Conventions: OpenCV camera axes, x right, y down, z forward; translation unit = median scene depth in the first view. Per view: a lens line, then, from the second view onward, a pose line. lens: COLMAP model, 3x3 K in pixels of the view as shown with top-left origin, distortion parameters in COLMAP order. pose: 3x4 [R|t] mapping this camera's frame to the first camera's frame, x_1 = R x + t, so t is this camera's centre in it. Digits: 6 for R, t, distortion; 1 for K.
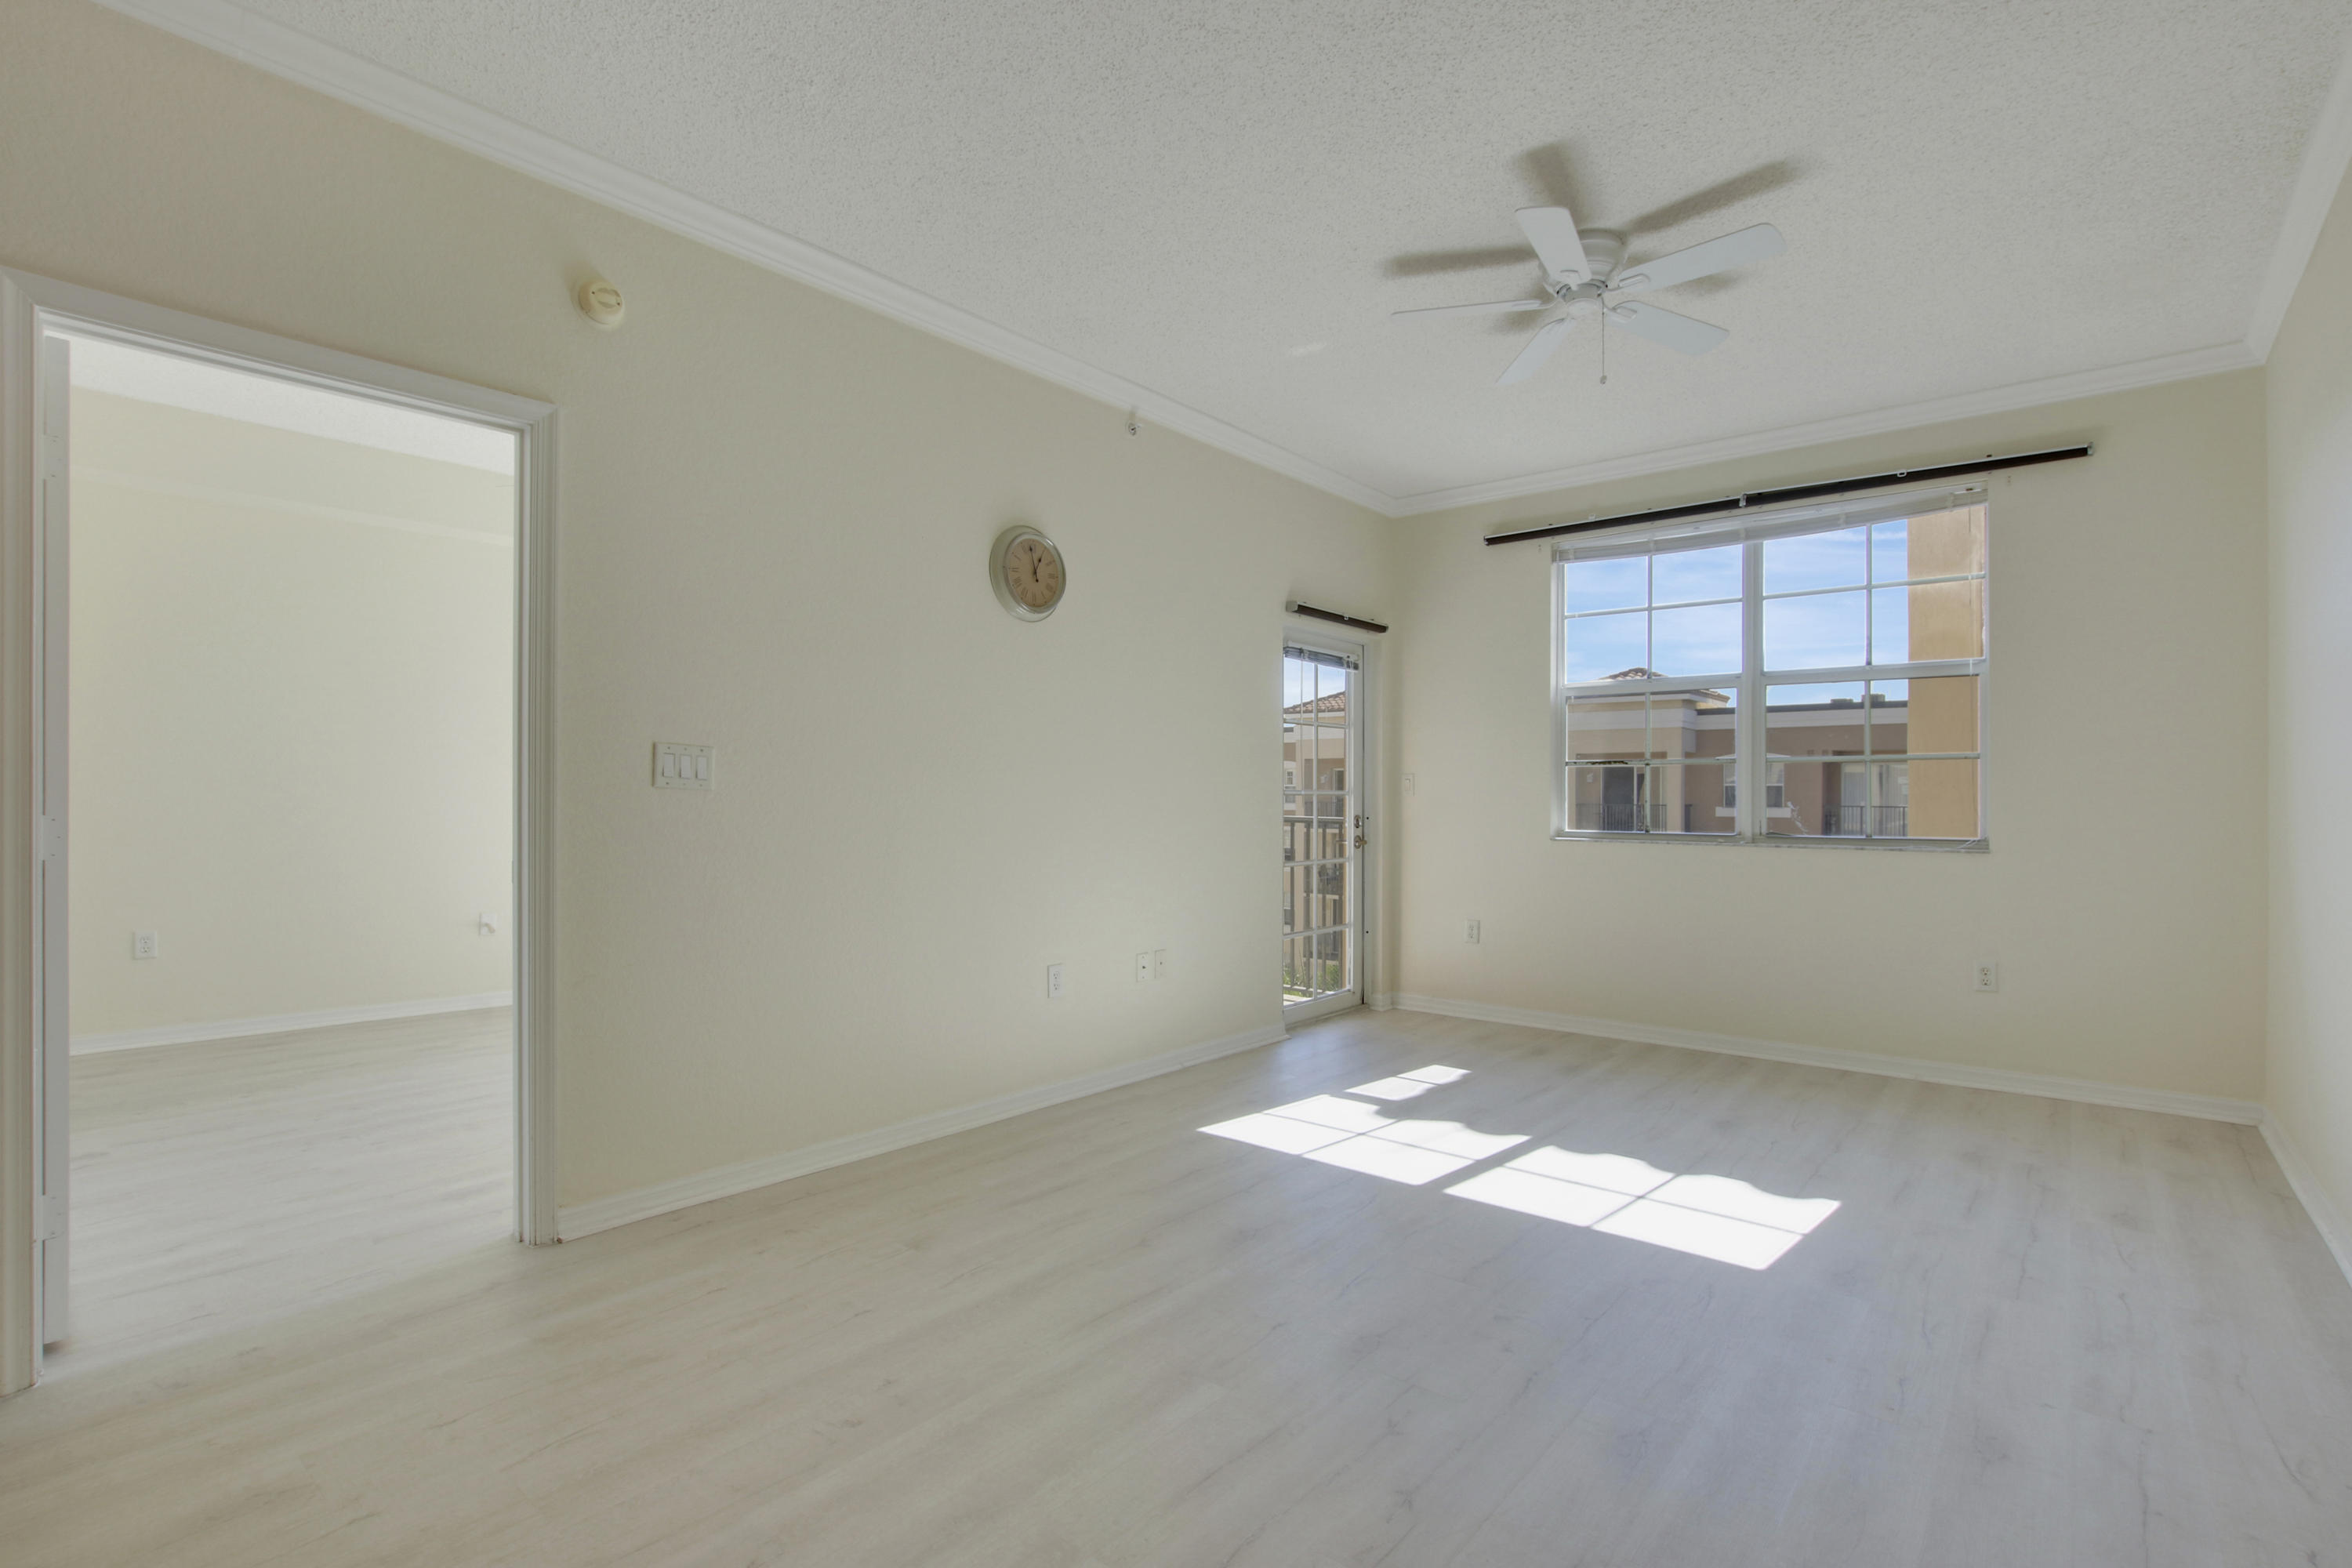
lens RADIAL K [[1107.0, 0, 1149.4], [0, 1107.0, 775.0], [0, 0, 1]] dist [-0.003159, -0.000517]
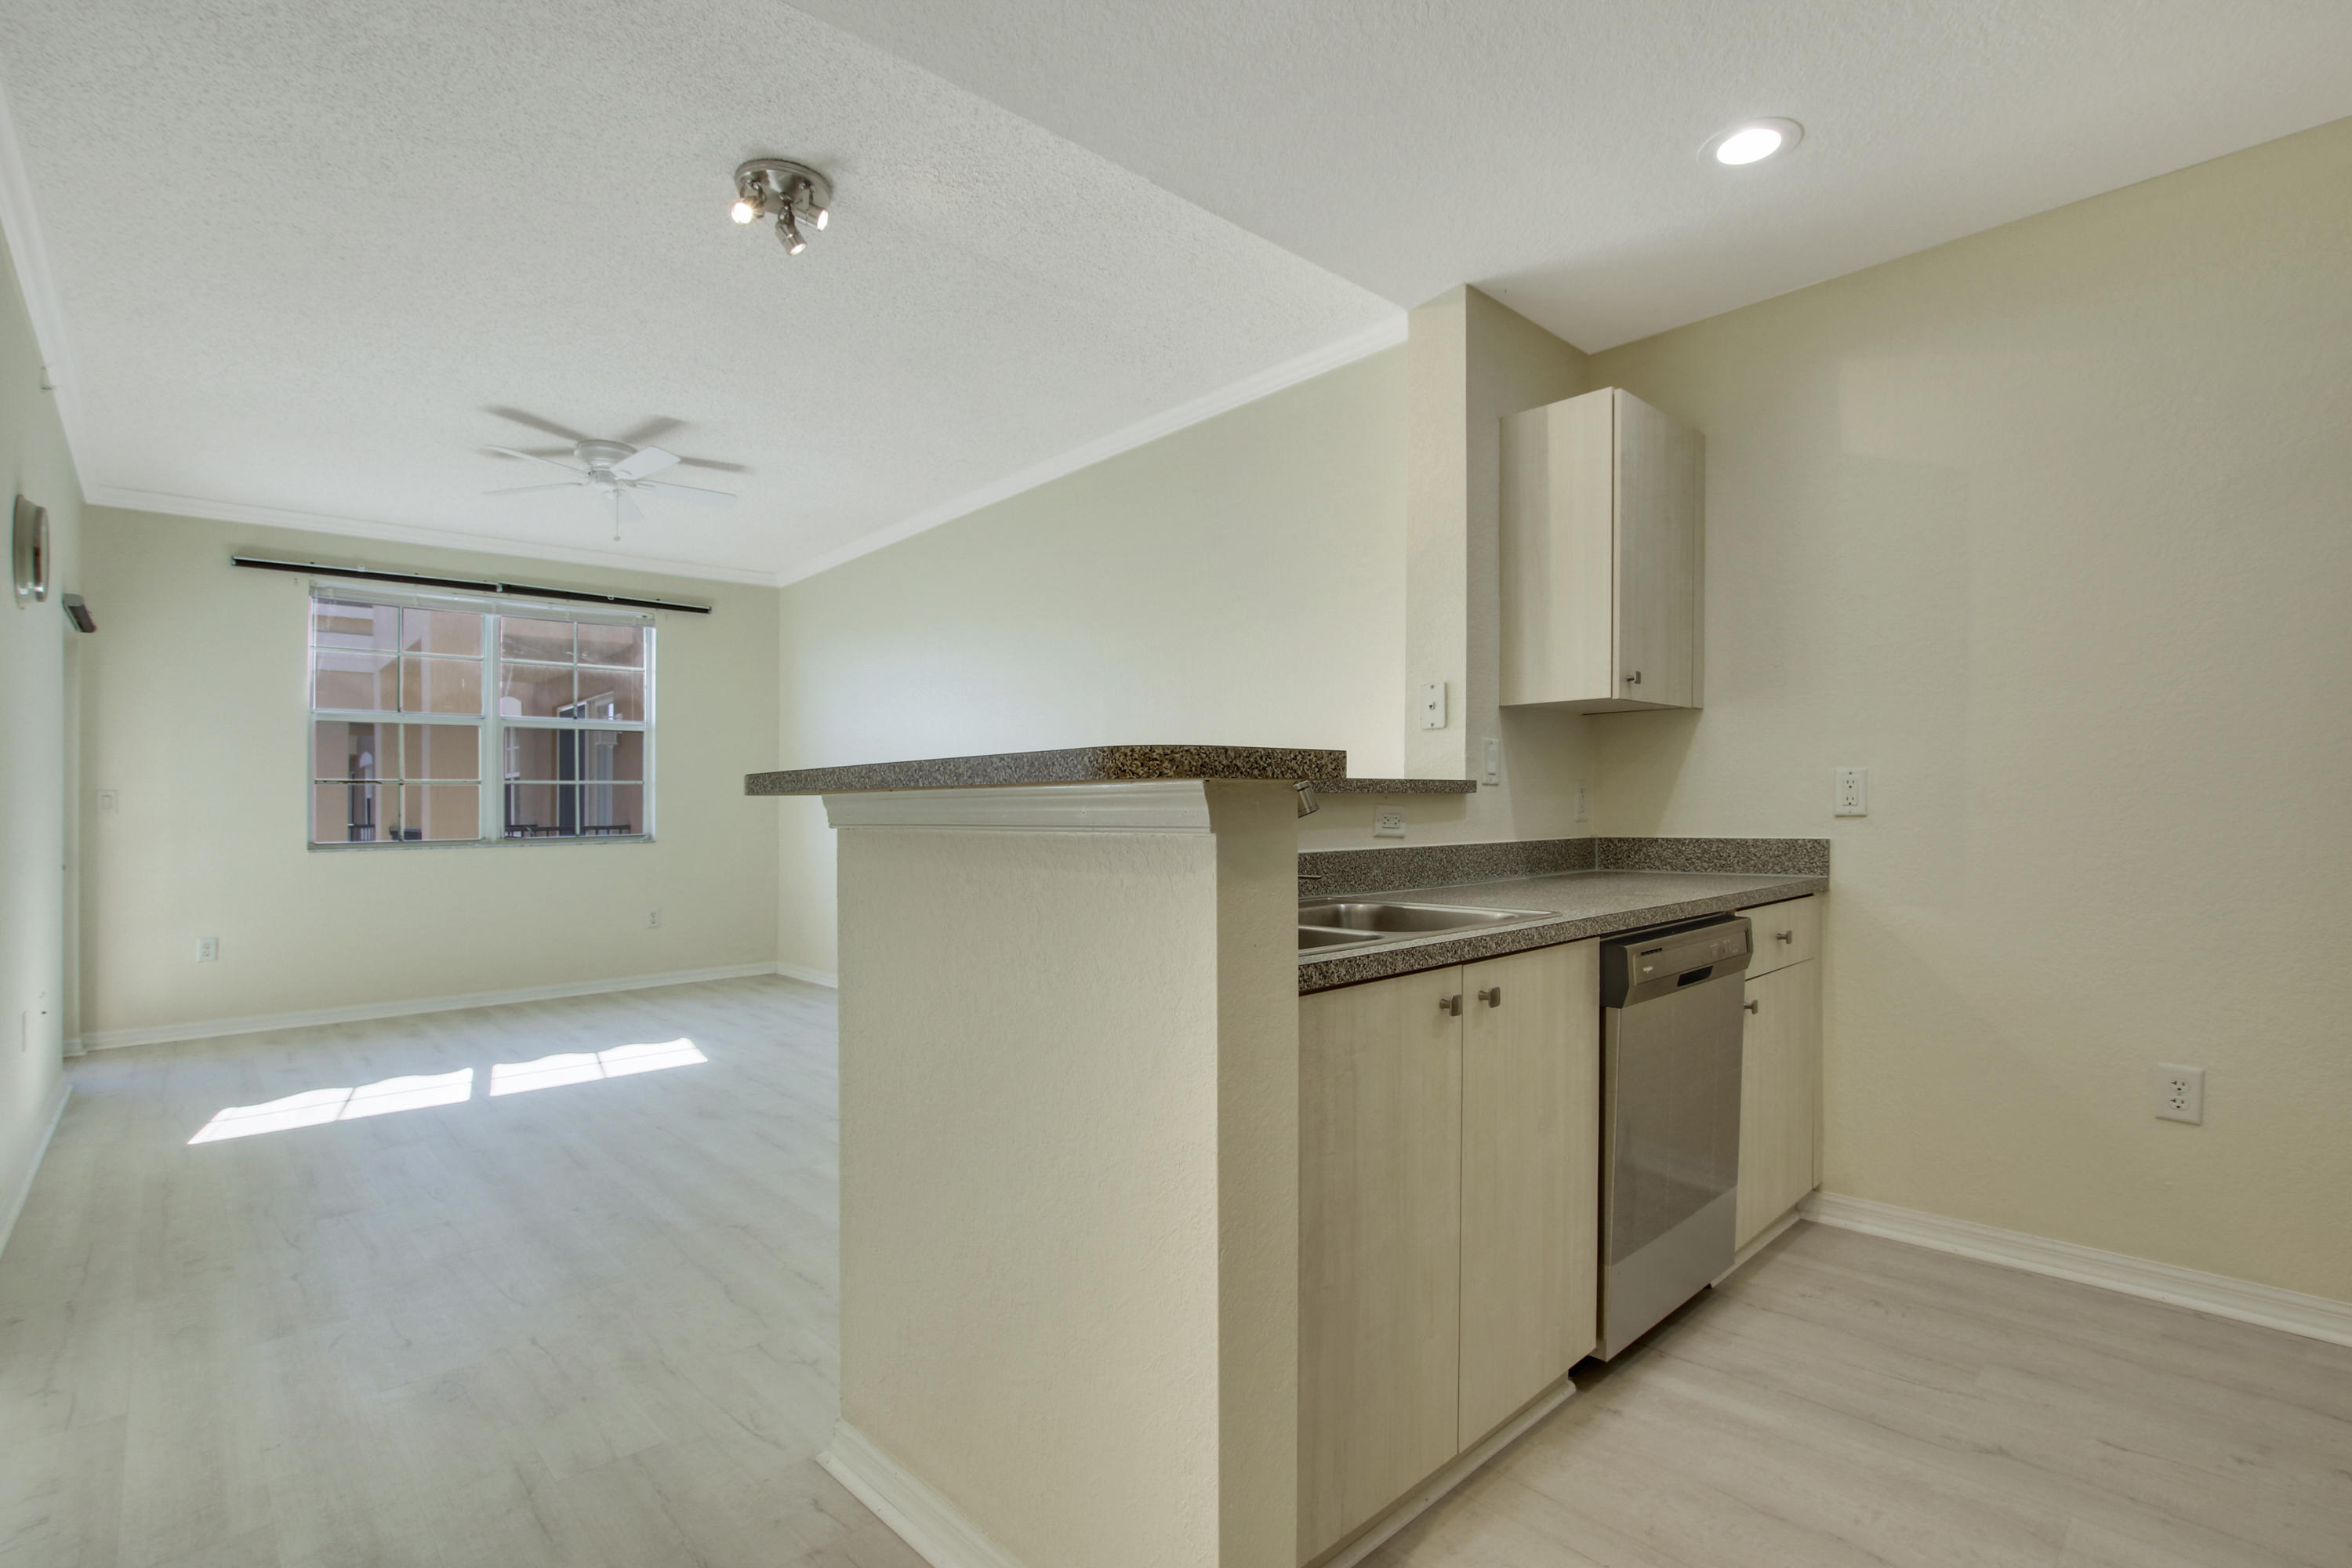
lens RADIAL K [[1070.6, 0, 1185.1], [0, 1070.6, 786.4], [0, 0, 1]] dist [-0.019008, -0.000560]
pose [[0.134367, 0.011185, 0.990868, -0.725757], [-0.003864, 0.999935, -0.010763, 0.002089], [-0.990924, -0.002383, 0.134402, 0.010507]]
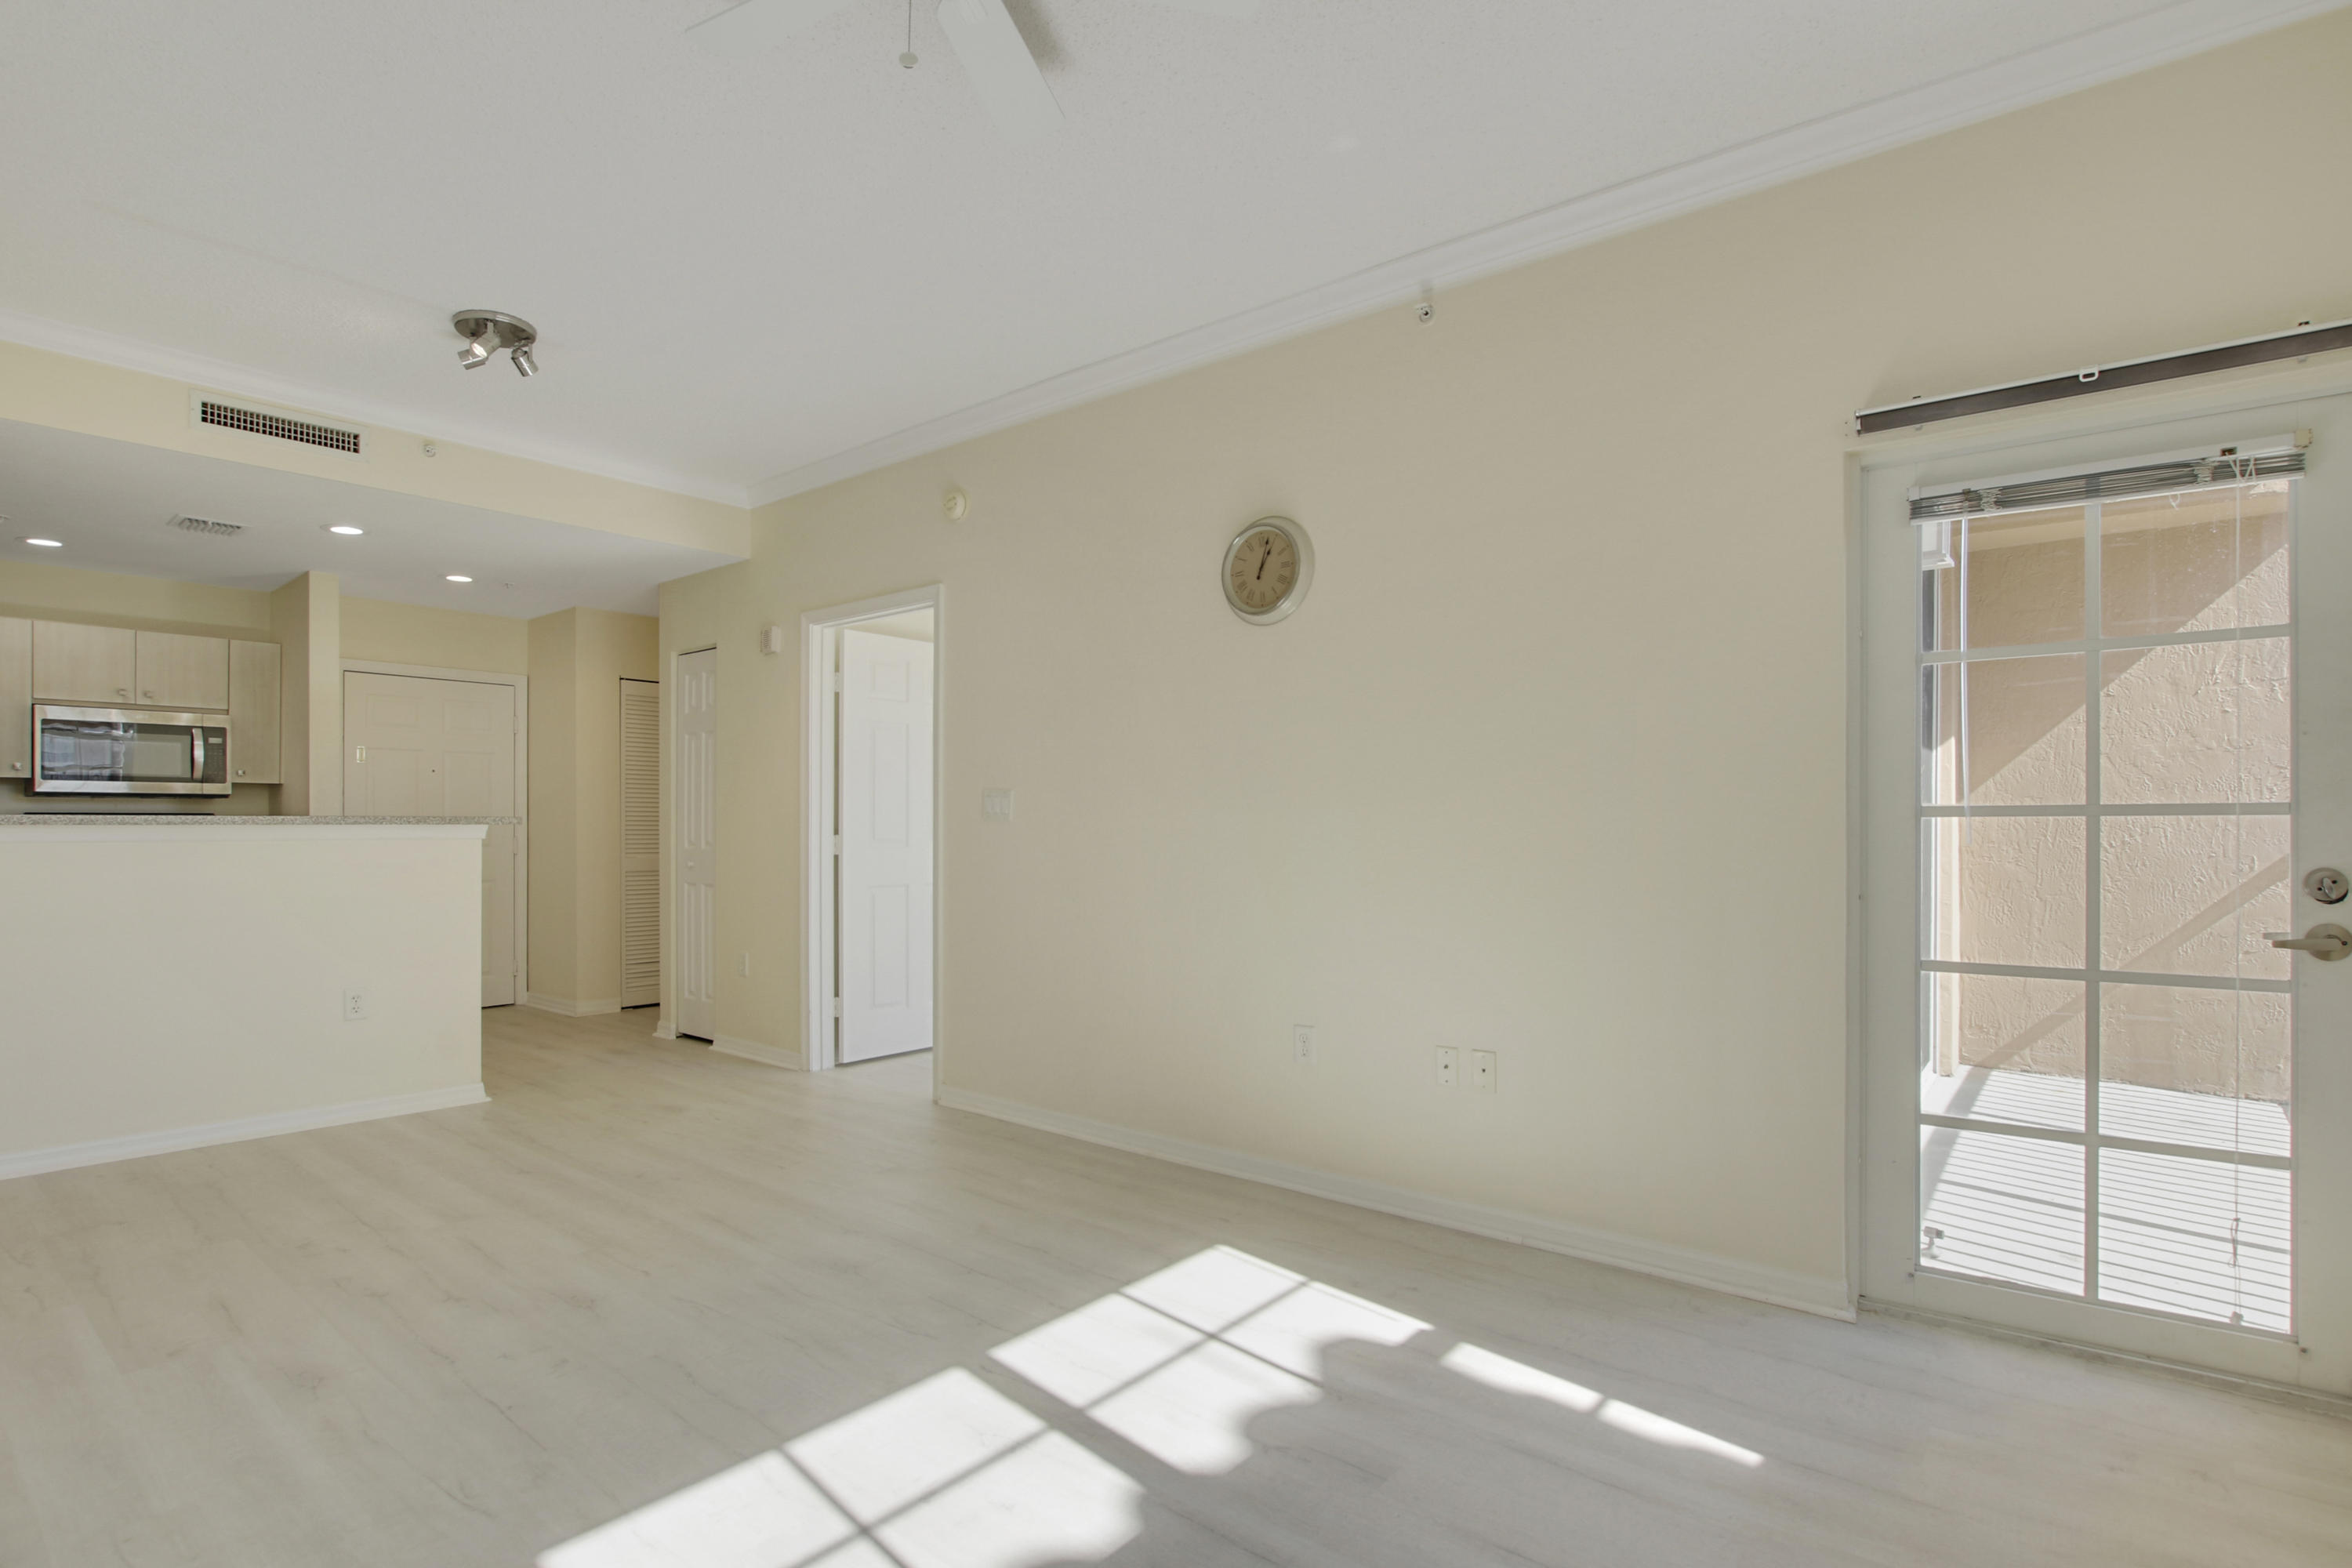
lens RADIAL K [[1212.7, 0, 1167.2], [0, 1212.7, 784.6], [0, 0, 1]] dist [-0.034260, 0.000052]
pose [[-0.011053, -0.045699, -0.998894, 0.789122], [0.024002, 0.998655, -0.045954, 0.028364], [0.999651, -0.024483, -0.009941, 0.863120]]
